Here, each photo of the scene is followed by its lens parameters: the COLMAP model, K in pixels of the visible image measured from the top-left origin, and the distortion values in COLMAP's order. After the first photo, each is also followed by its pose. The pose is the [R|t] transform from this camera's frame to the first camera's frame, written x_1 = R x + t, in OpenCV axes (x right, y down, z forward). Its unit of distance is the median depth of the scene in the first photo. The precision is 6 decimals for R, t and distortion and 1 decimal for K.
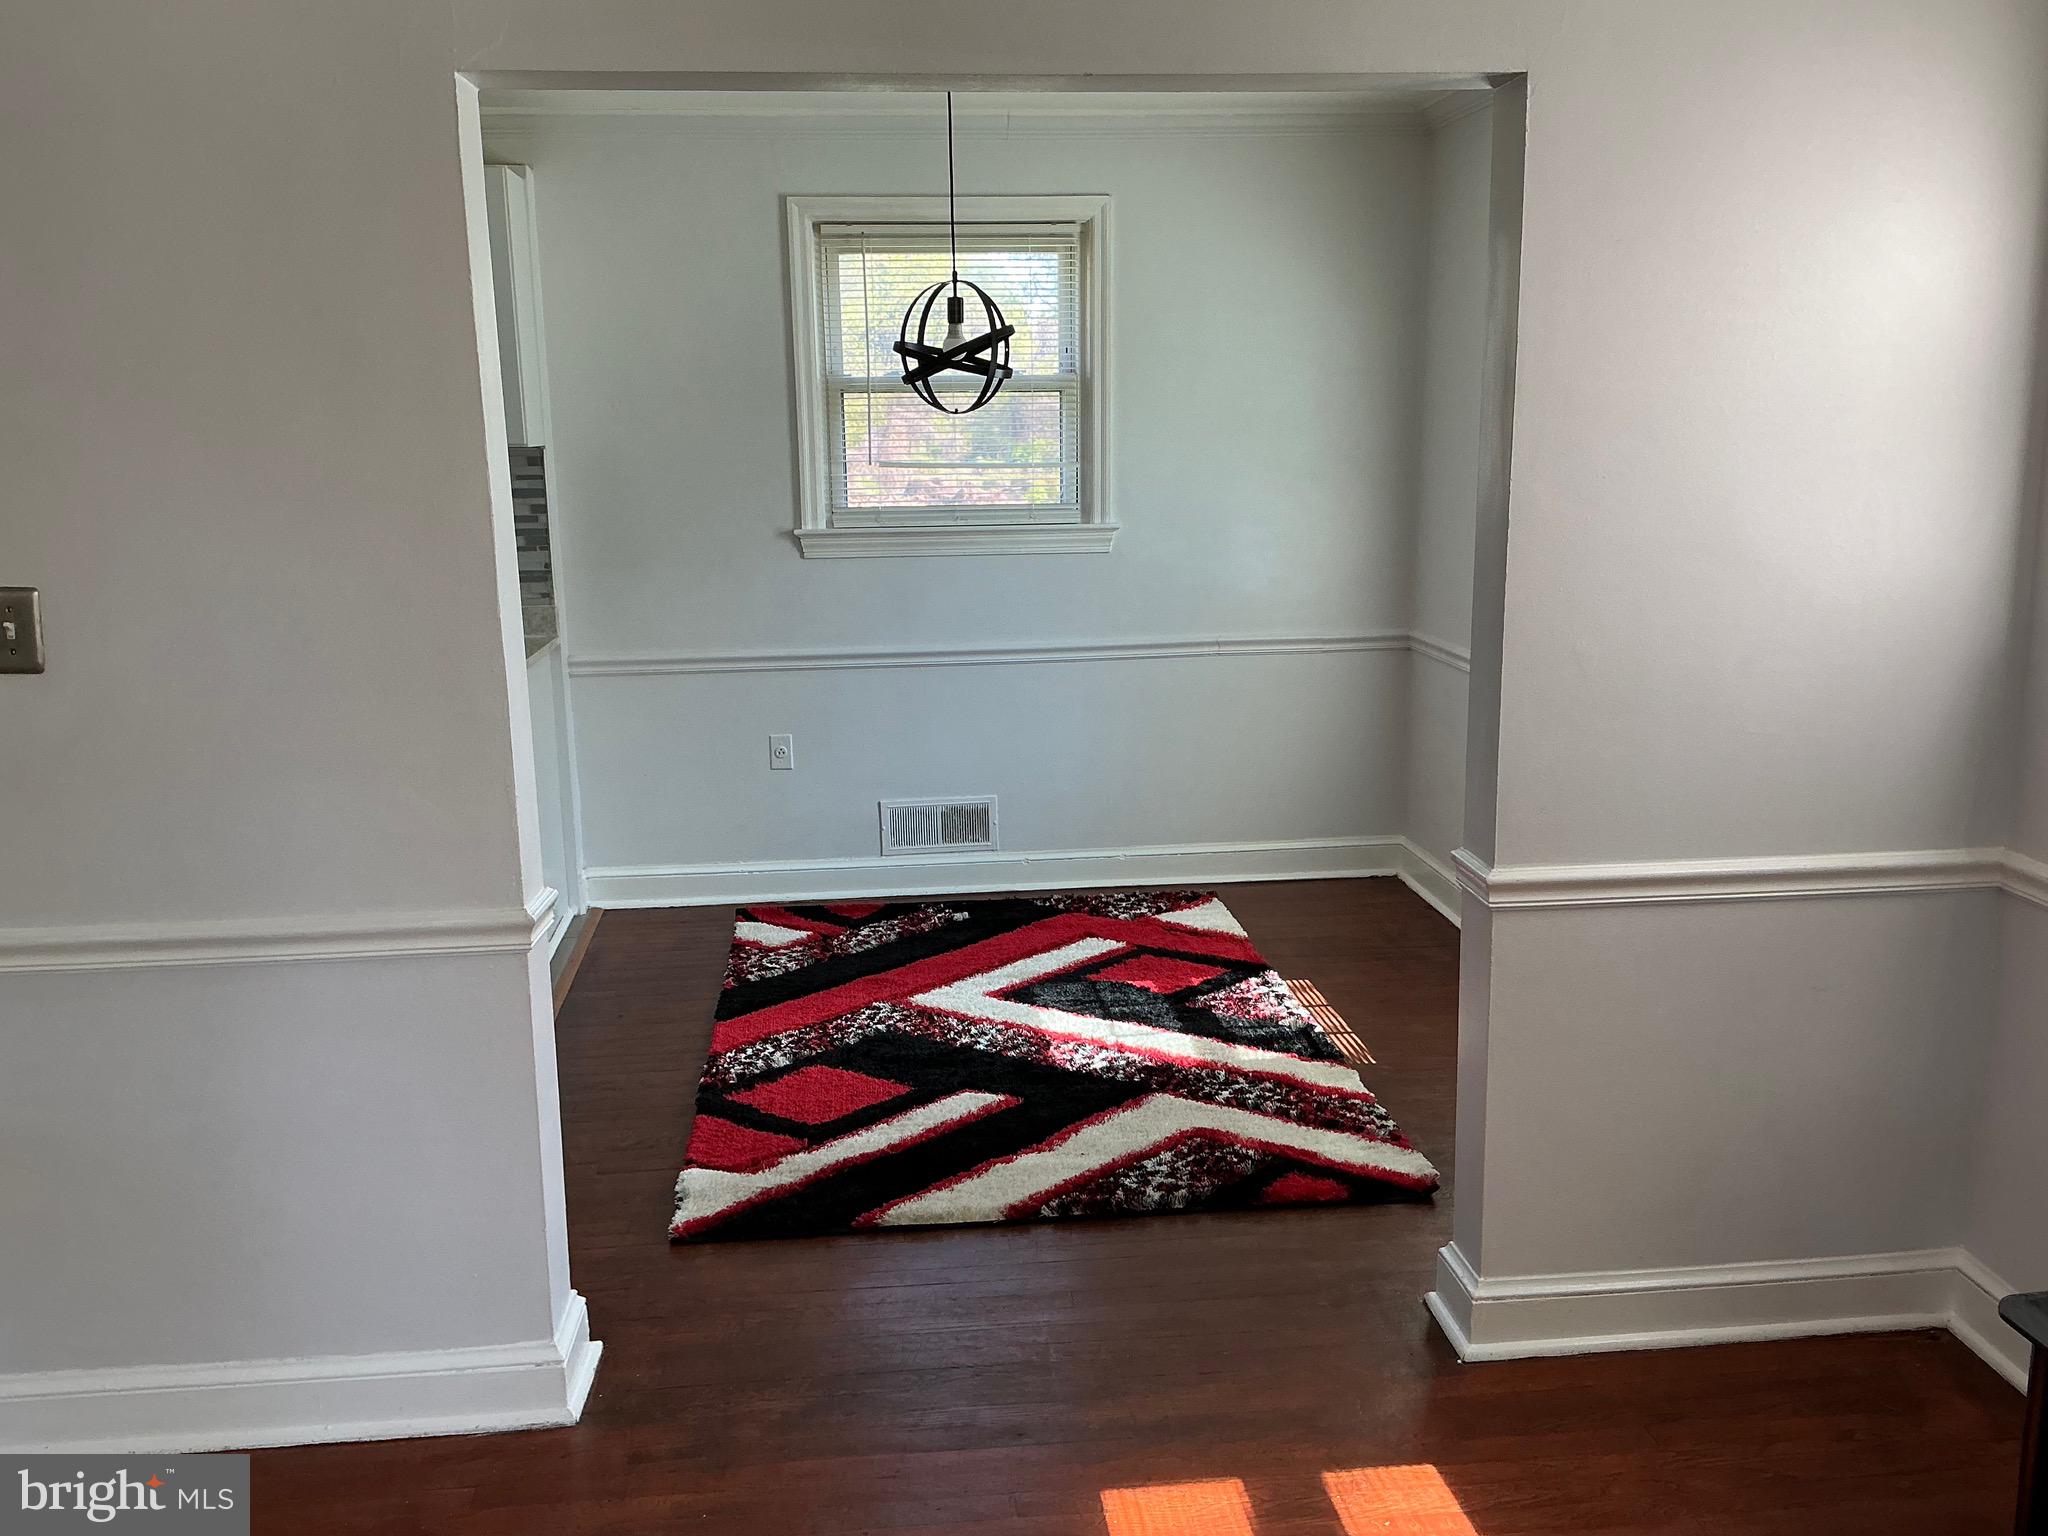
lens RADIAL K [[1692.6, 0, 1018.4], [0, 1692.6, 754.8], [0, 0, 1]] dist [0.144848, -0.257495]
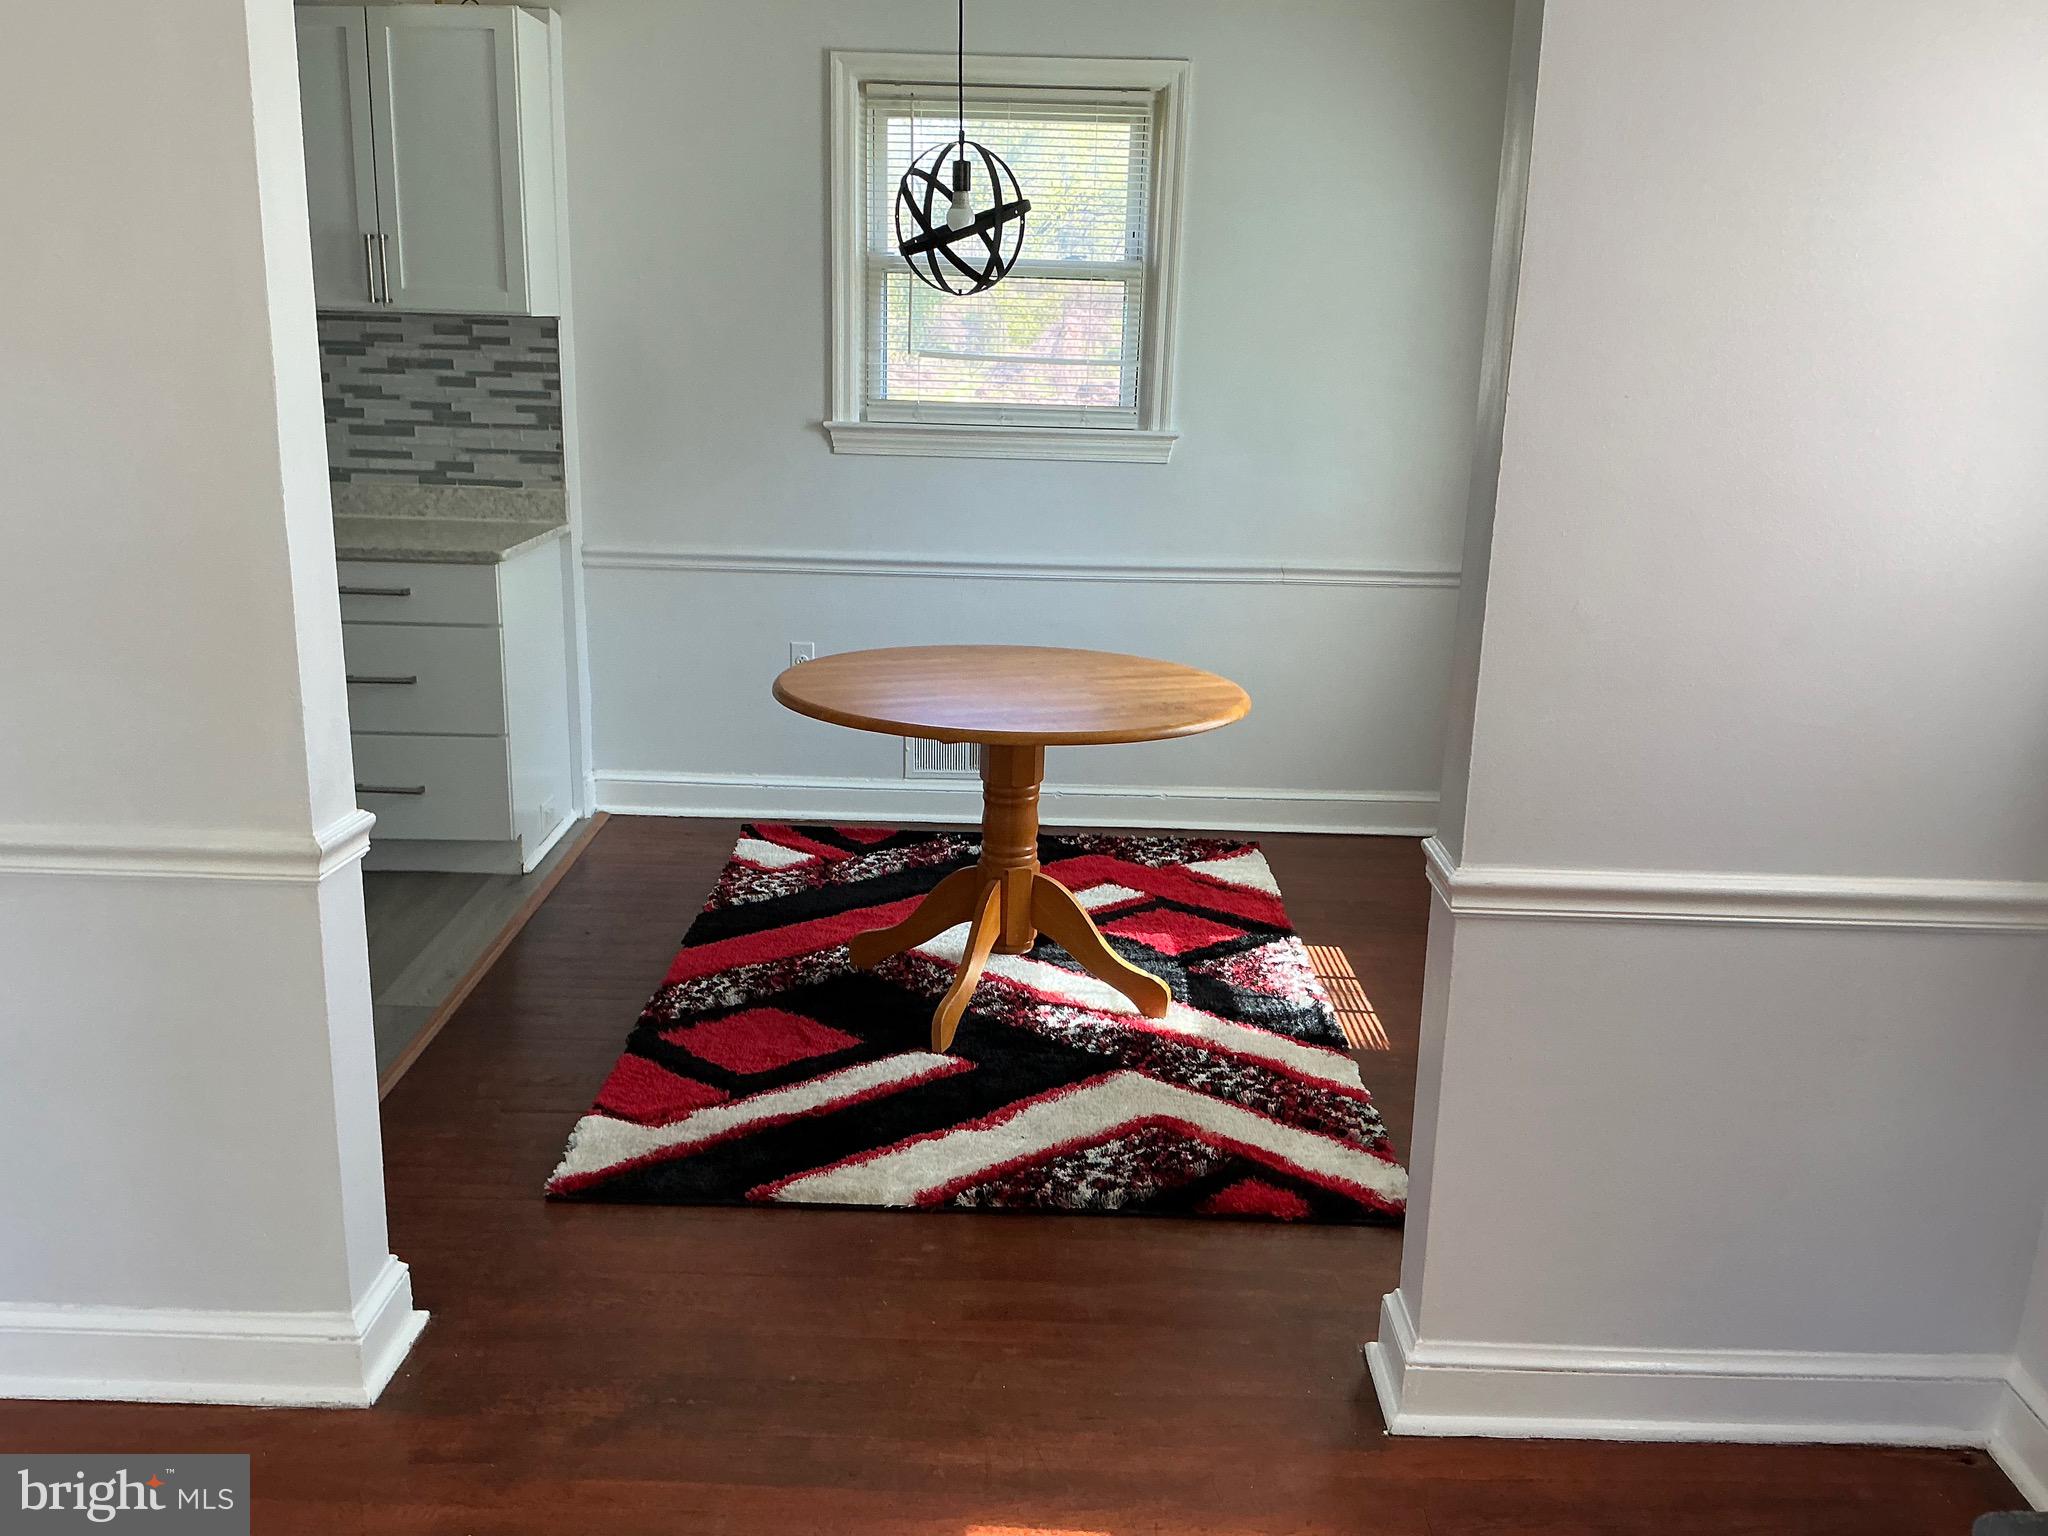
lens RADIAL K [[1692.6, 0, 1018.4], [0, 1692.6, 754.8], [0, 0, 1]] dist [0.144848, -0.257495]
pose [[0.993594, 0.066919, -0.091066, 0.088021], [-0.061873, 0.996447, 0.057149, -0.014055], [0.094567, -0.051148, 0.994204, 0.100365]]
